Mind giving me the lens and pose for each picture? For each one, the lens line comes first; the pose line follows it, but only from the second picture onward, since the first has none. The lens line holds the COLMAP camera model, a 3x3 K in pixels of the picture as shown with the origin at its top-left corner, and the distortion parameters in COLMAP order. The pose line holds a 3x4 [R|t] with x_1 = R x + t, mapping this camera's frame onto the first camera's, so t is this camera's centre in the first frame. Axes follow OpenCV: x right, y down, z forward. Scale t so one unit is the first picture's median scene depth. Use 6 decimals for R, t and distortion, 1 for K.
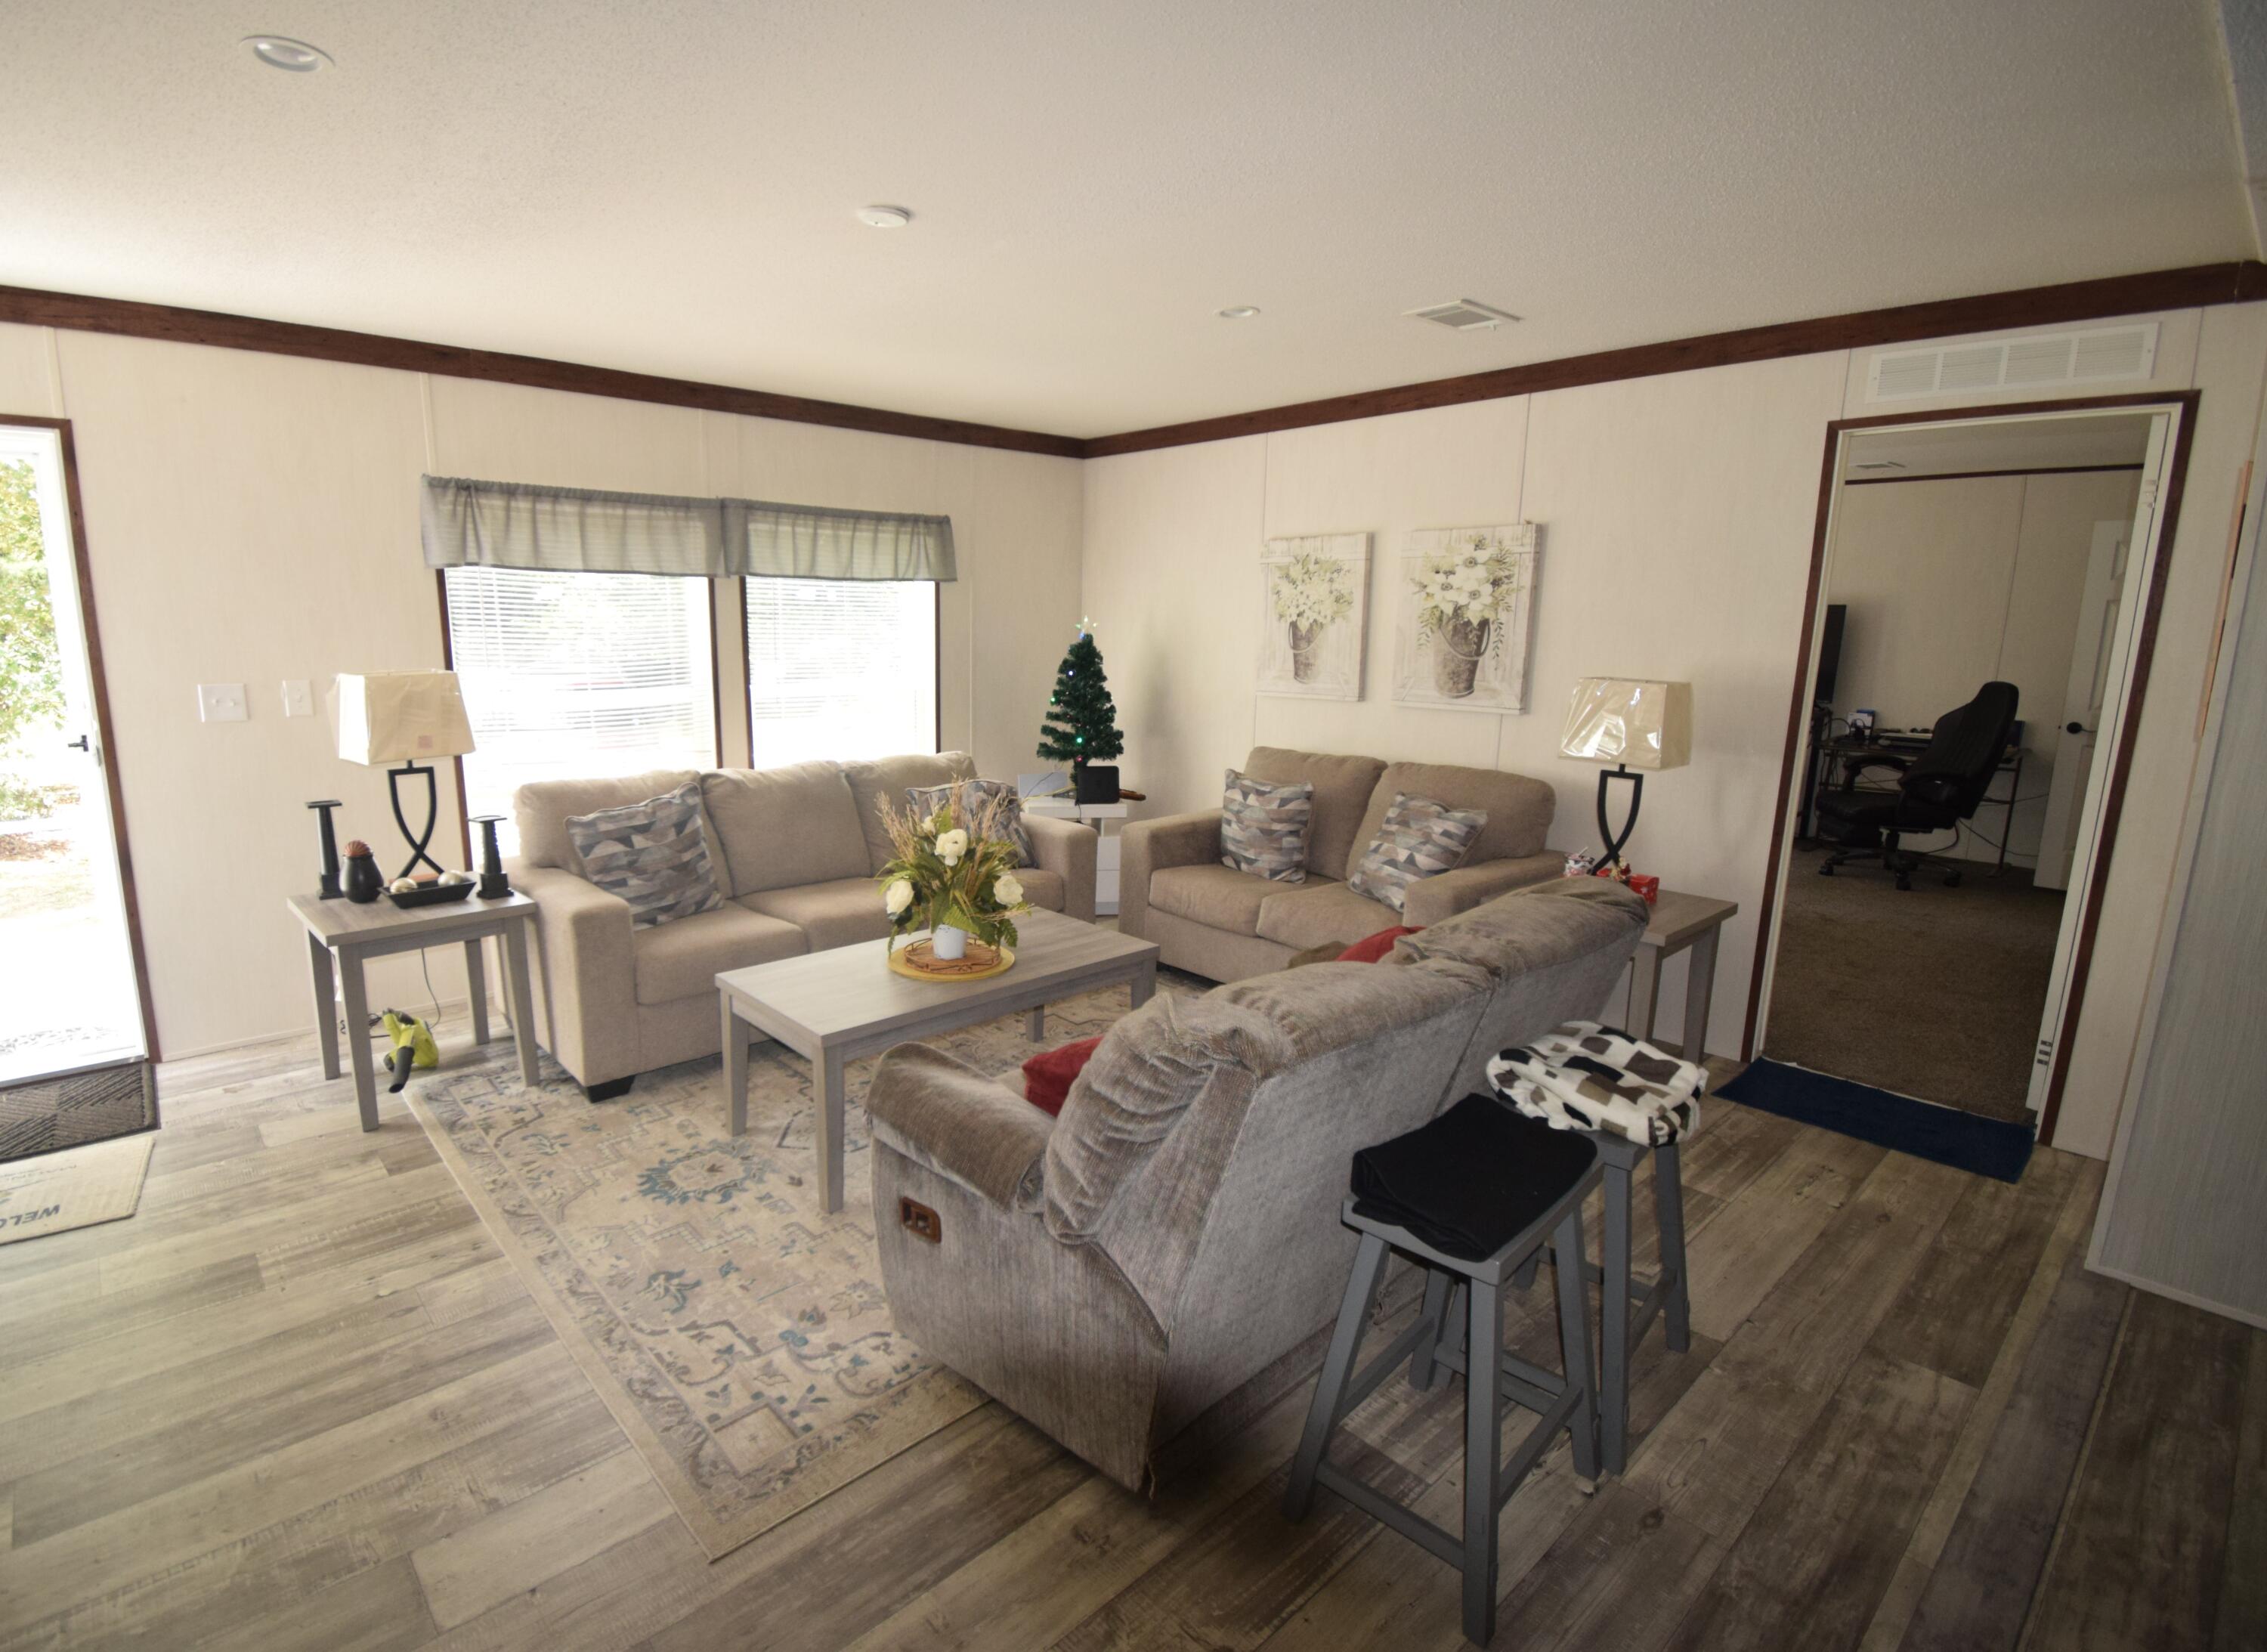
lens RADIAL K [[1116.7, 0, 1033.4], [0, 1116.7, 837.1], [0, 0, 1]] dist [-0.023339, -0.005180]
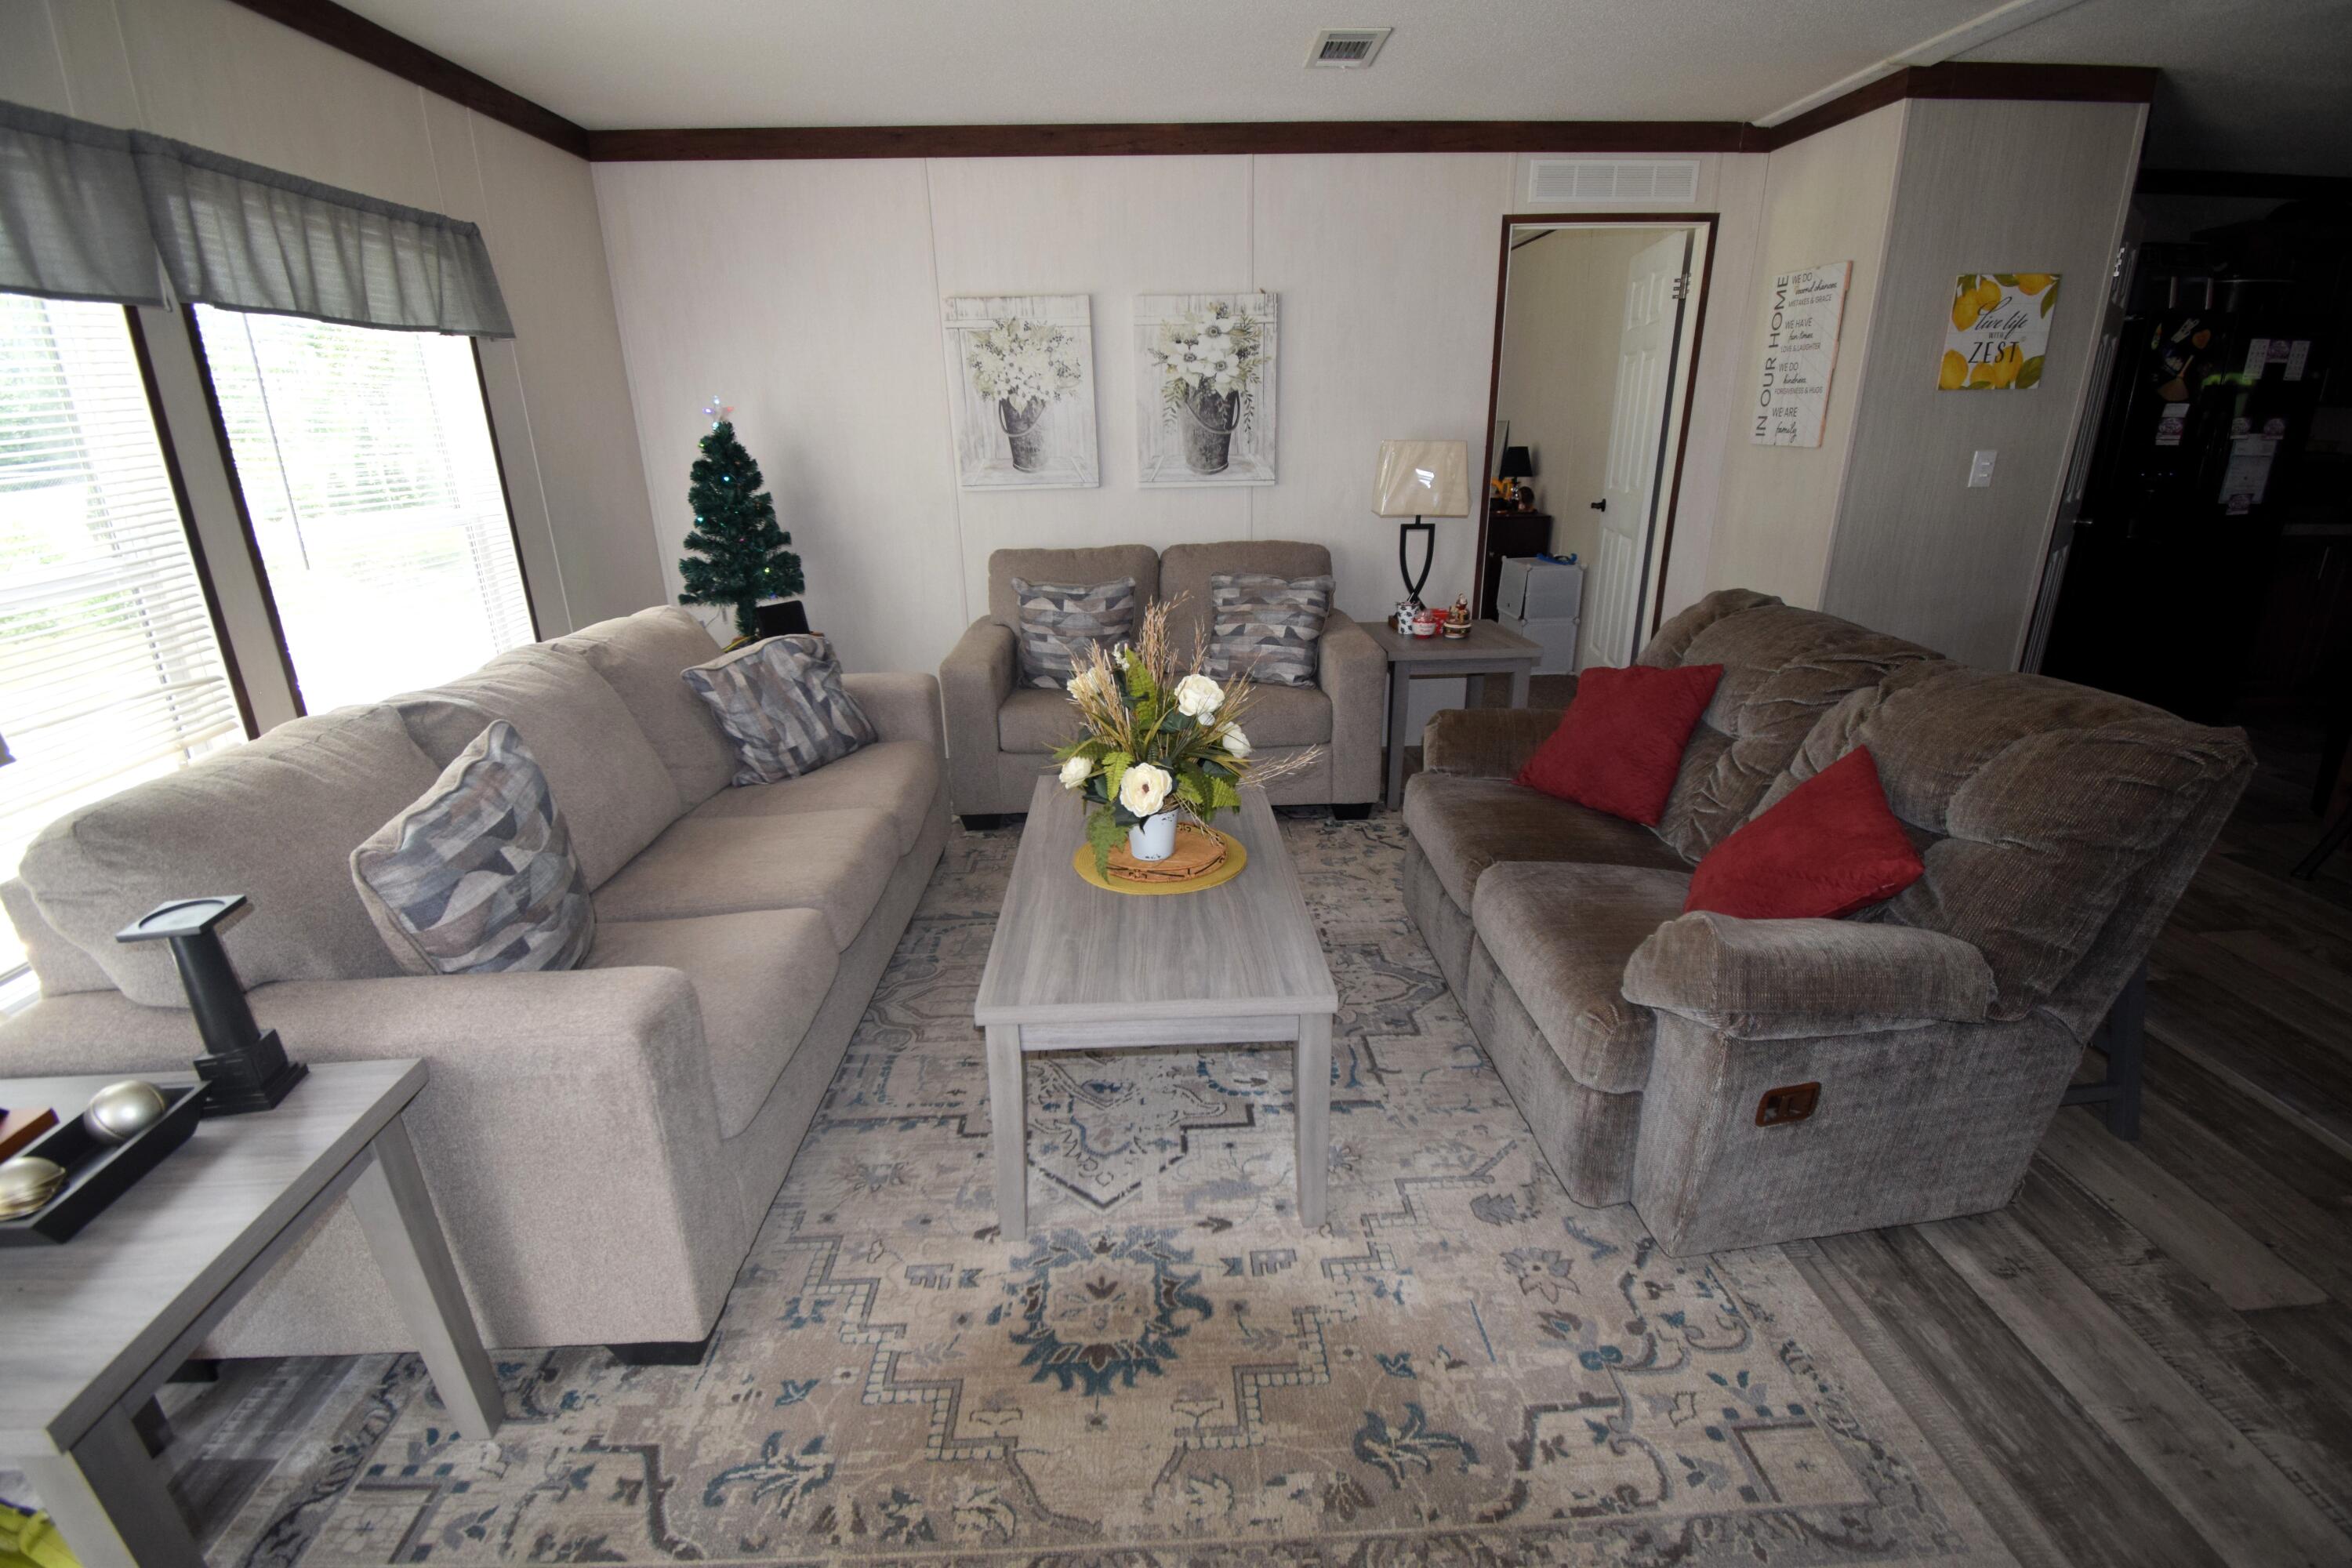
lens RADIAL K [[1063.2, 0, 1174.8], [0, 1063.2, 794.9], [0, 0, 1]] dist [0.000650, -0.005598]
pose [[0.606859, -0.278964, 0.744246, -0.440185], [0.174281, 0.960298, 0.217837, -0.061539], [-0.775467, -0.002488, 0.631384, 0.417878]]
